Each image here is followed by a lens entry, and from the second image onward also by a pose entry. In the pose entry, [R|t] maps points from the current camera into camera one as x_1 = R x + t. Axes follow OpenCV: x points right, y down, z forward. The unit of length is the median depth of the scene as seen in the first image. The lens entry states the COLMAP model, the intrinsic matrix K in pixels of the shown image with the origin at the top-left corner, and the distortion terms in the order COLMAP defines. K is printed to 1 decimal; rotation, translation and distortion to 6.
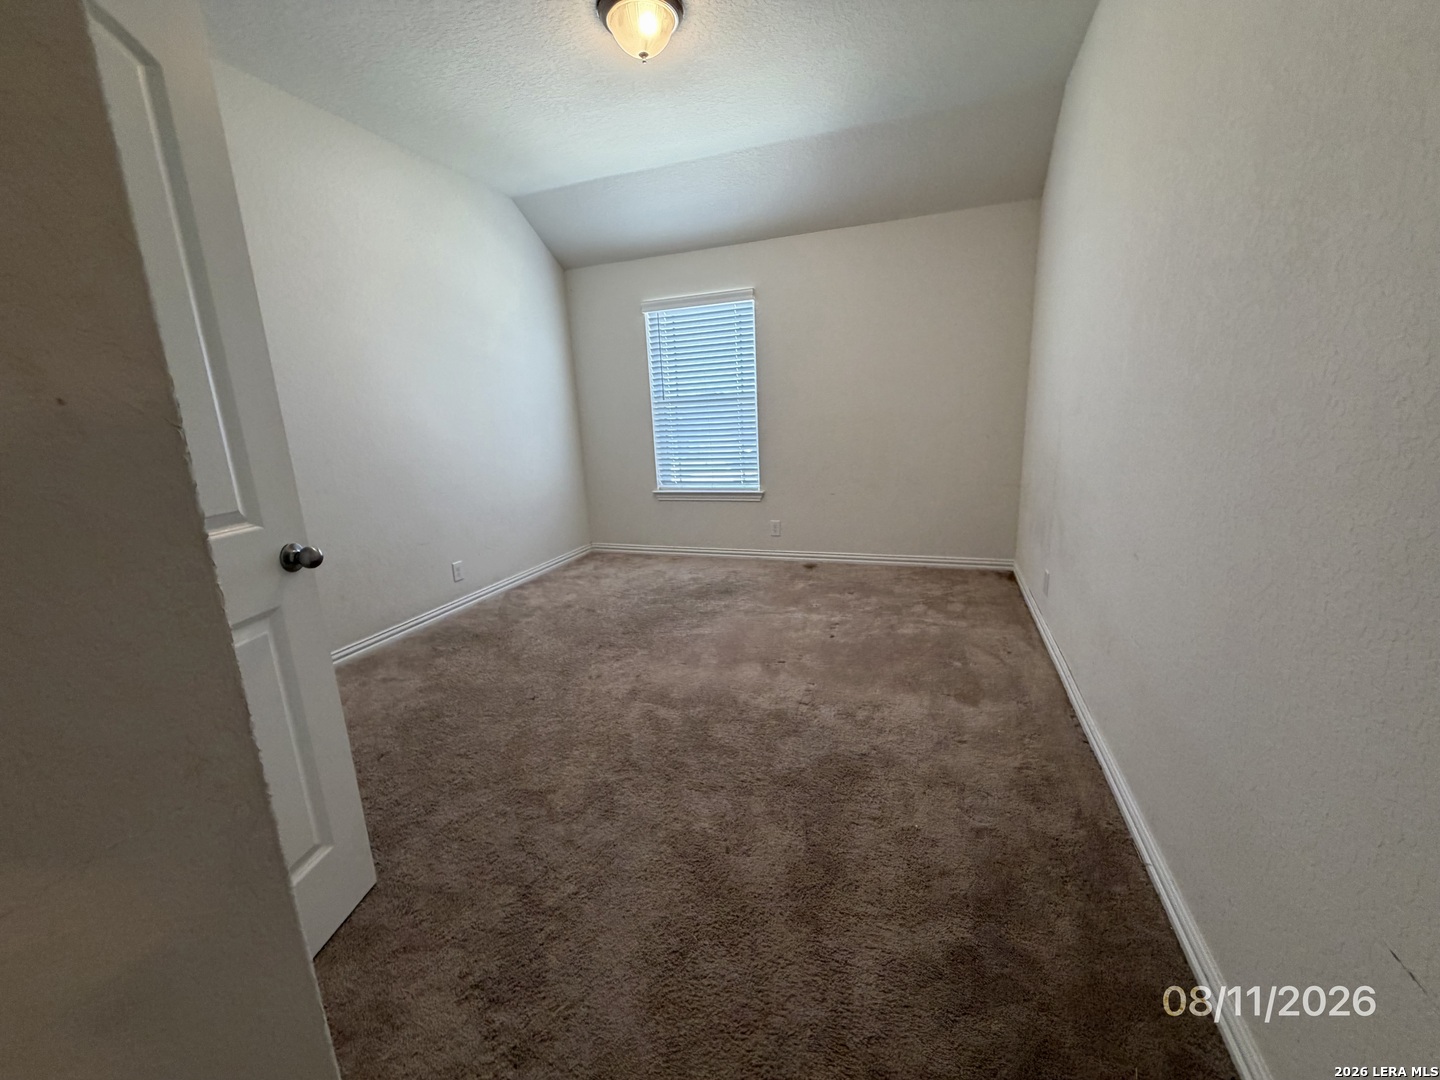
lens RADIAL K [[572.4, 0, 718.4], [0, 572.4, 533.7], [0, 0, 1]] dist [-0.000694, -0.000128]
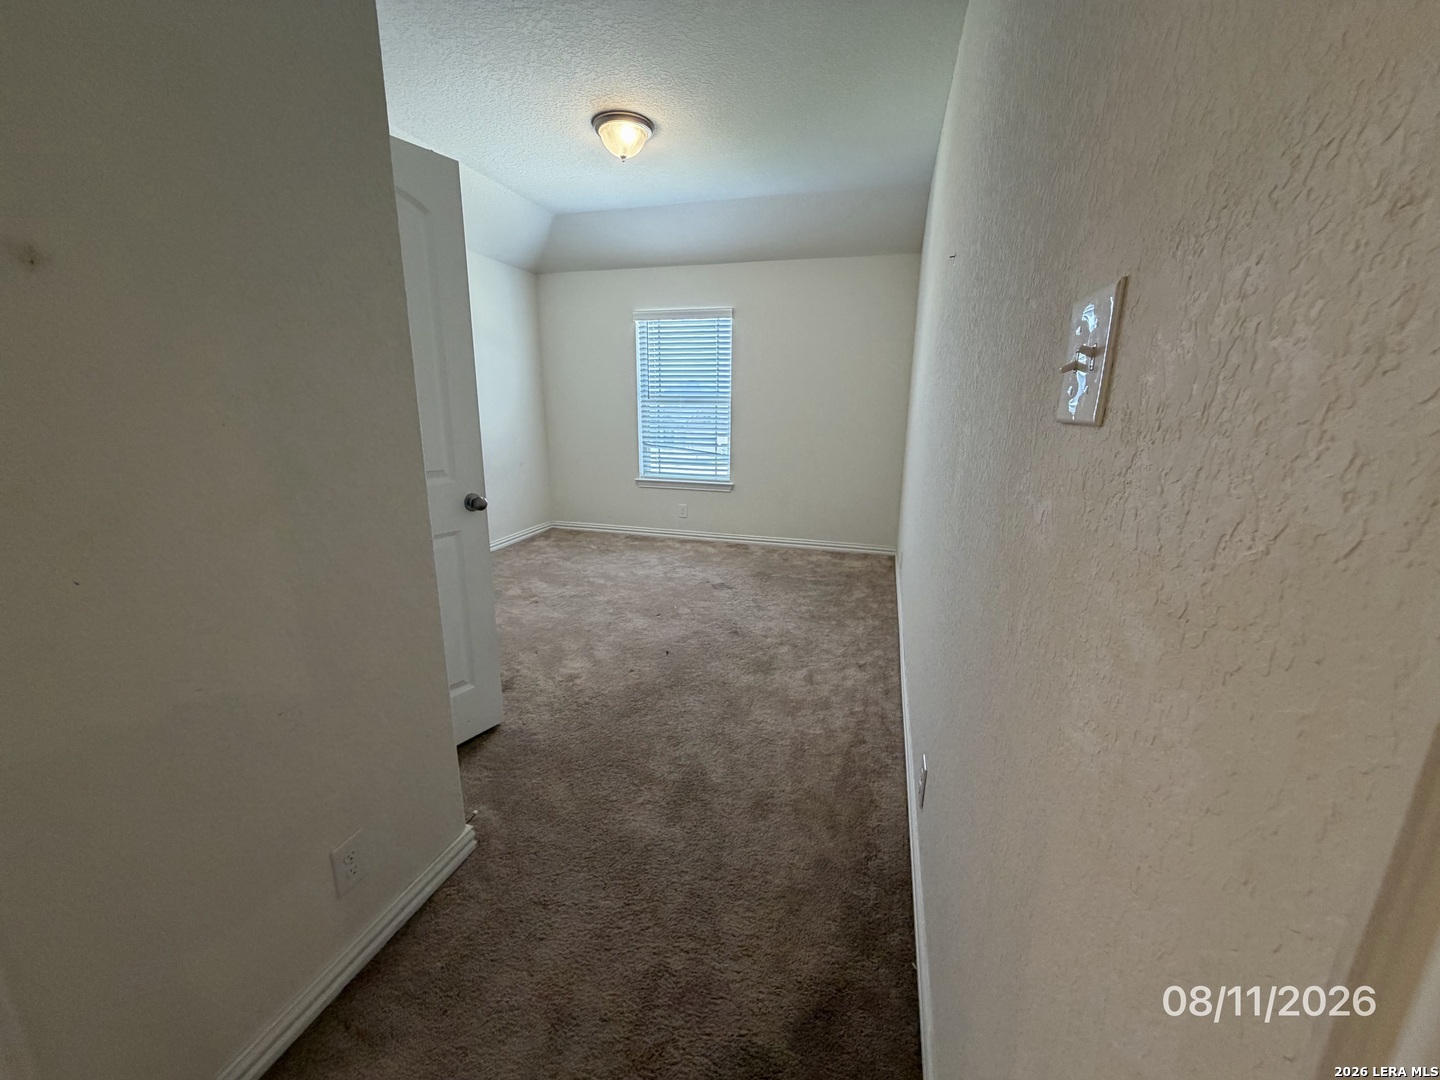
lens RADIAL K [[572.4, 0, 727.3], [0, 572.4, 543.4], [0, 0, 1]] dist [-0.000694, -0.000128]
pose [[0.995591, 0.041470, 0.084139, -0.025247], [-0.043457, 0.998815, 0.021915, 0.021785], [-0.083130, -0.025475, 0.996213, -0.158621]]
